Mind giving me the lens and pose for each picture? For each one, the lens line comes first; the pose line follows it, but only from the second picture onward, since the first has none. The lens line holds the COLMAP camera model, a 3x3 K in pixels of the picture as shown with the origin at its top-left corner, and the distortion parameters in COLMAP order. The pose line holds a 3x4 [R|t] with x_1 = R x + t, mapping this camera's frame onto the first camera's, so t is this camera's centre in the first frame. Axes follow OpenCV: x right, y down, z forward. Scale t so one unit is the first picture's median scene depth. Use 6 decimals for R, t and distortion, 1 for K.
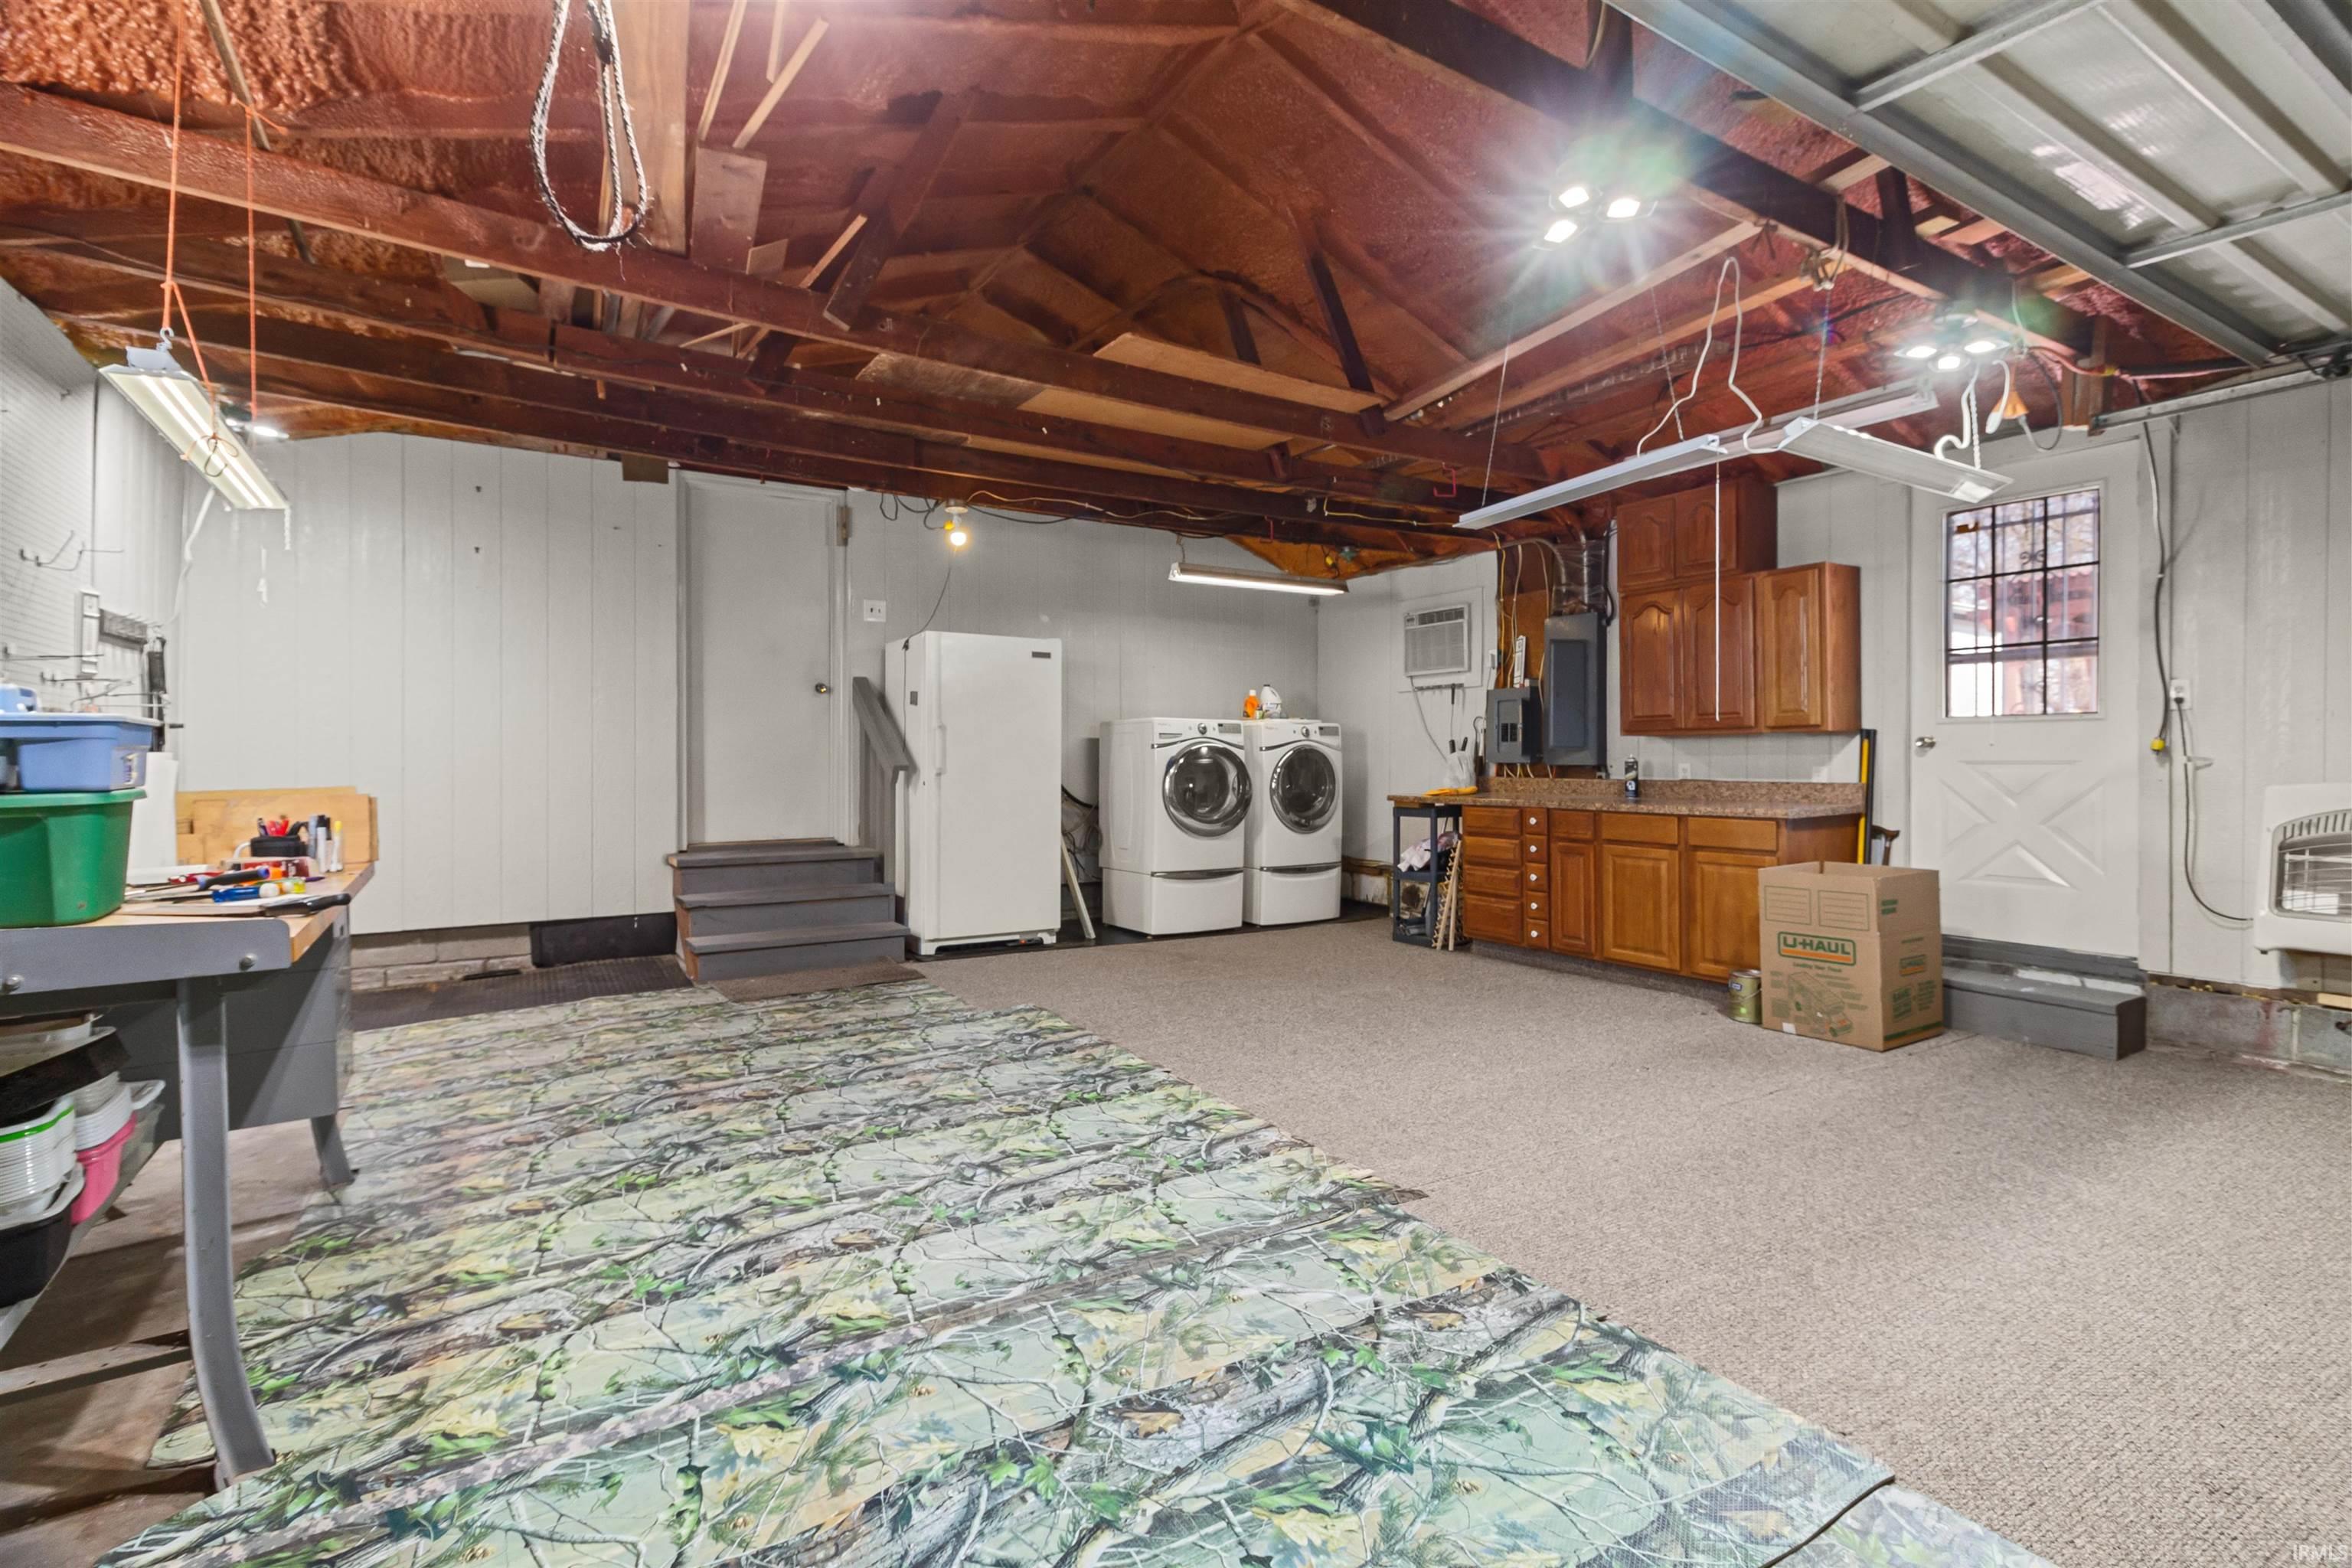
lens RADIAL K [[1119.0, 0, 1181.7], [0, 1119.0, 768.4], [0, 0, 1]] dist [0.005822, 0.000188]
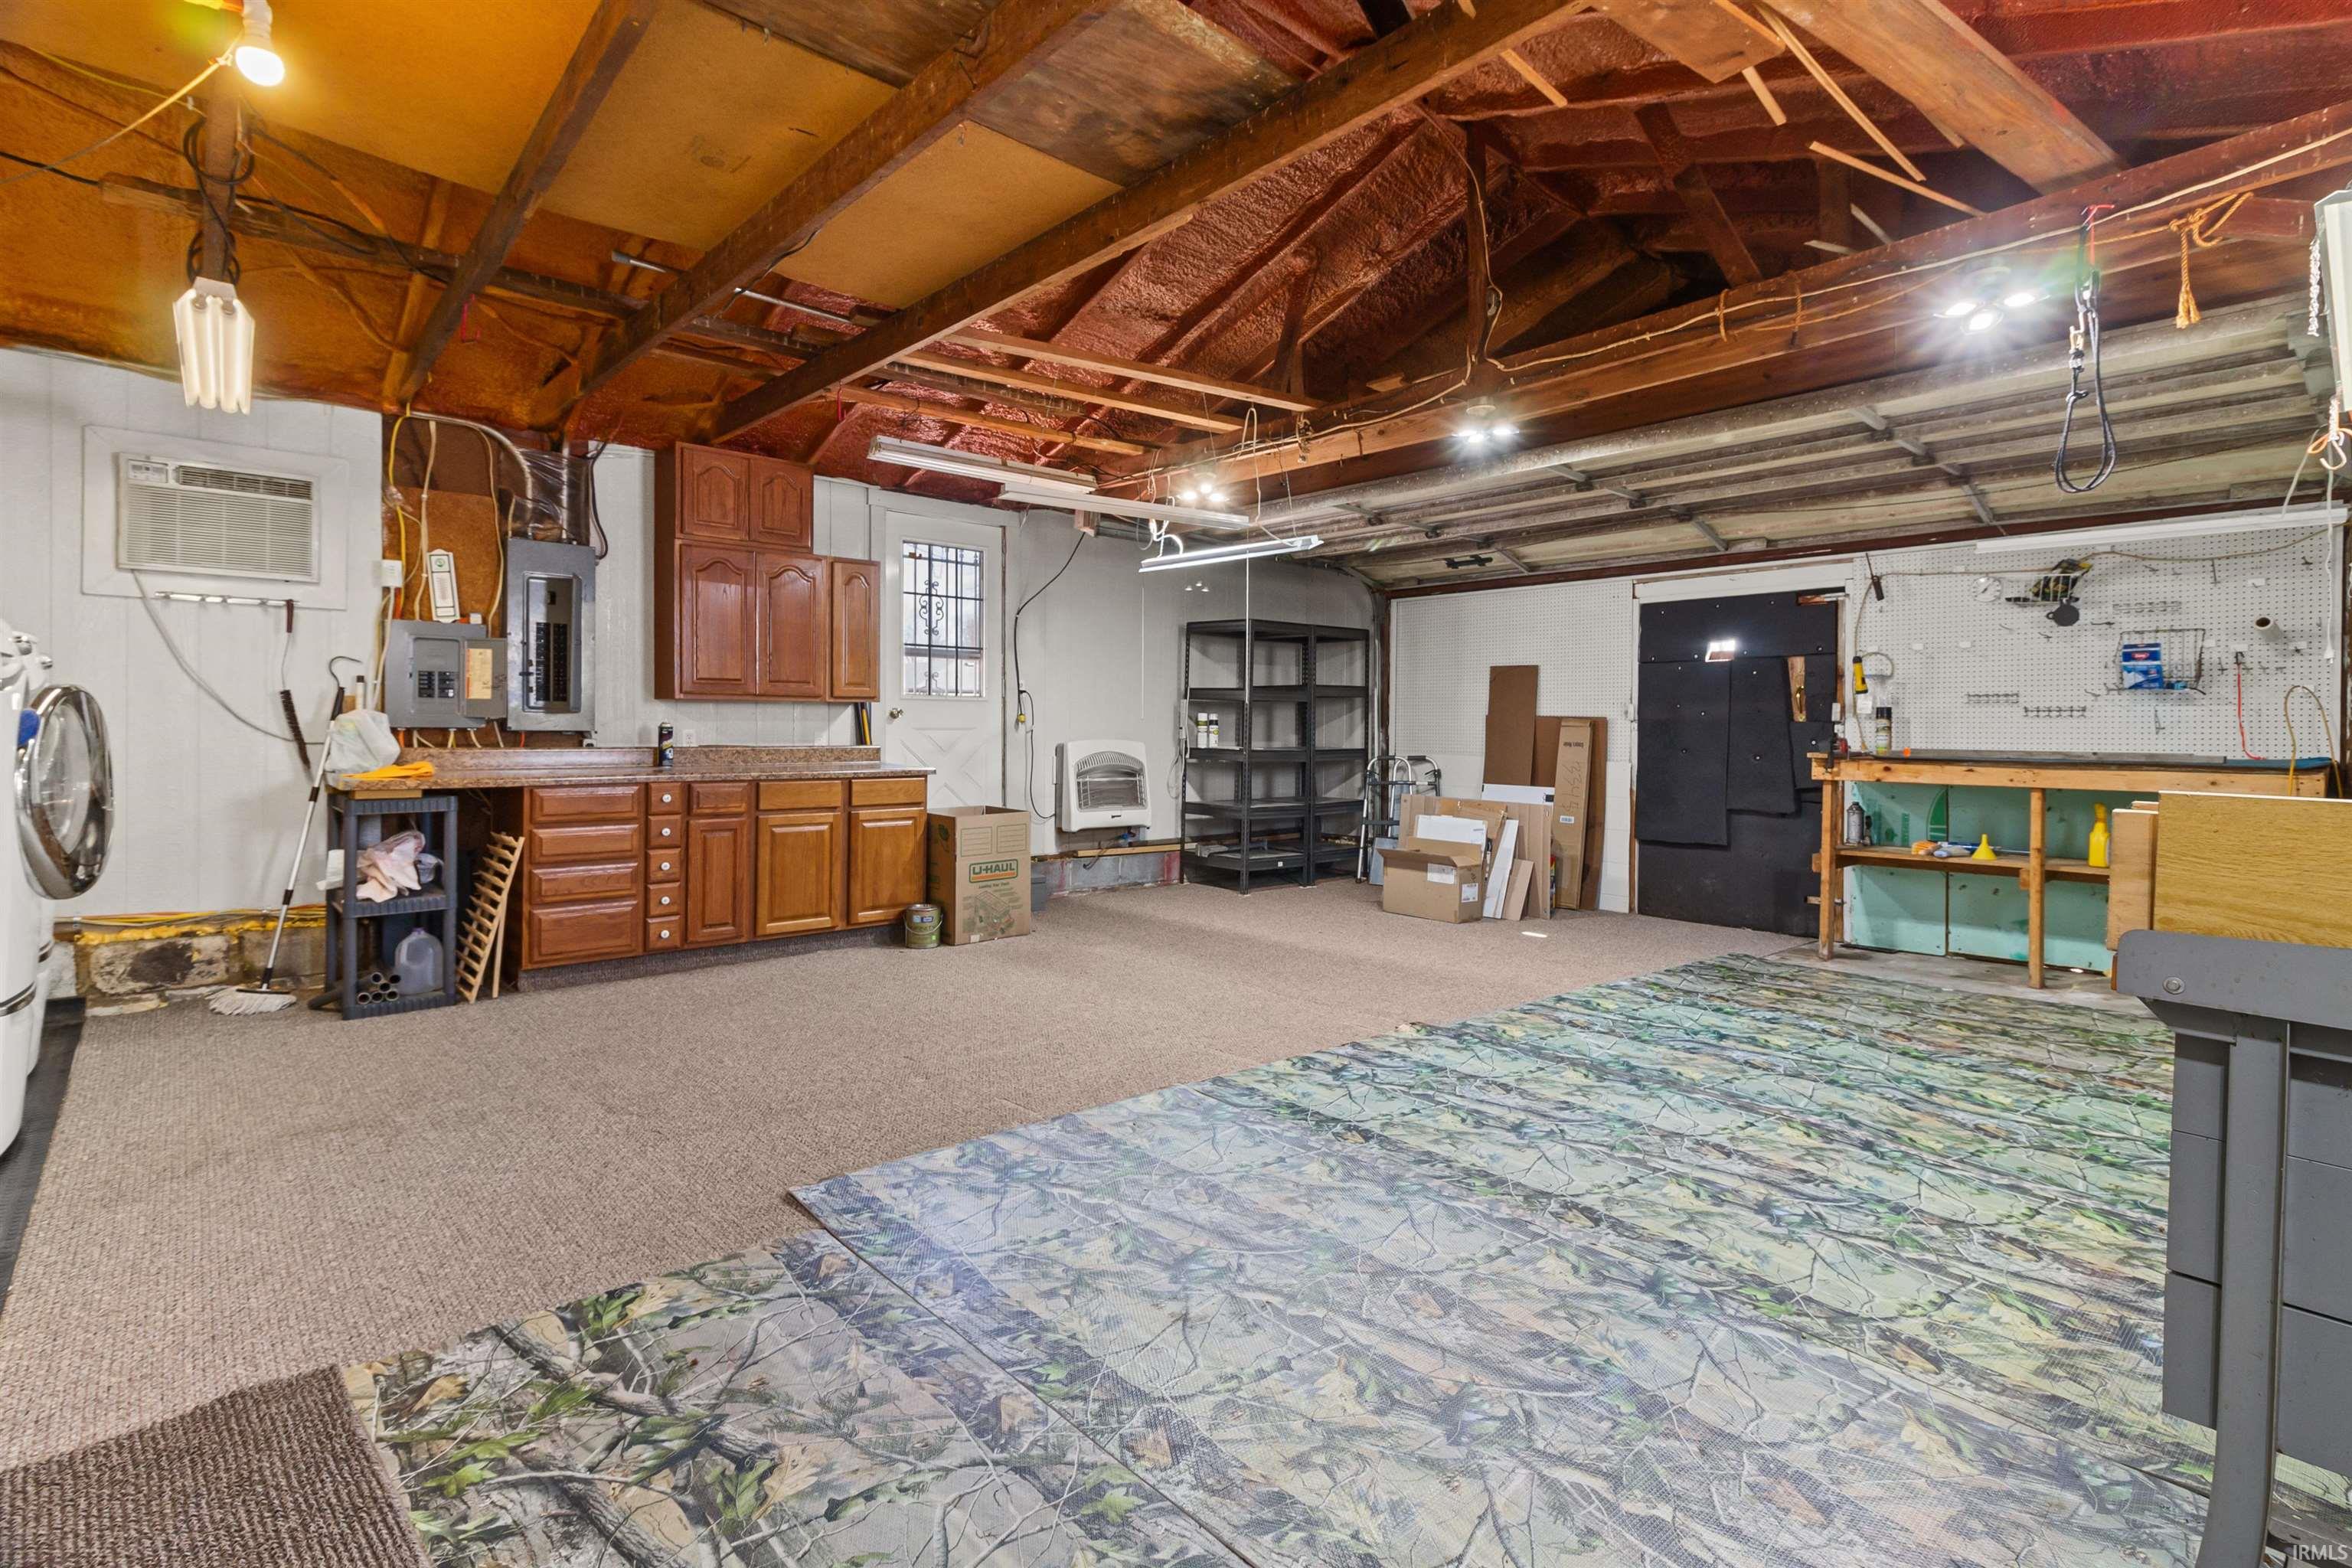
lens RADIAL K [[1119.0, 0, 1204.6], [0, 1119.0, 739.9], [0, 0, 1]] dist [0.005822, 0.000188]
pose [[-0.197120, -0.010329, 0.980325, -1.164584], [0.001413, 0.999940, 0.010820, -0.009940], [-0.980378, 0.003518, -0.197093, 1.547226]]
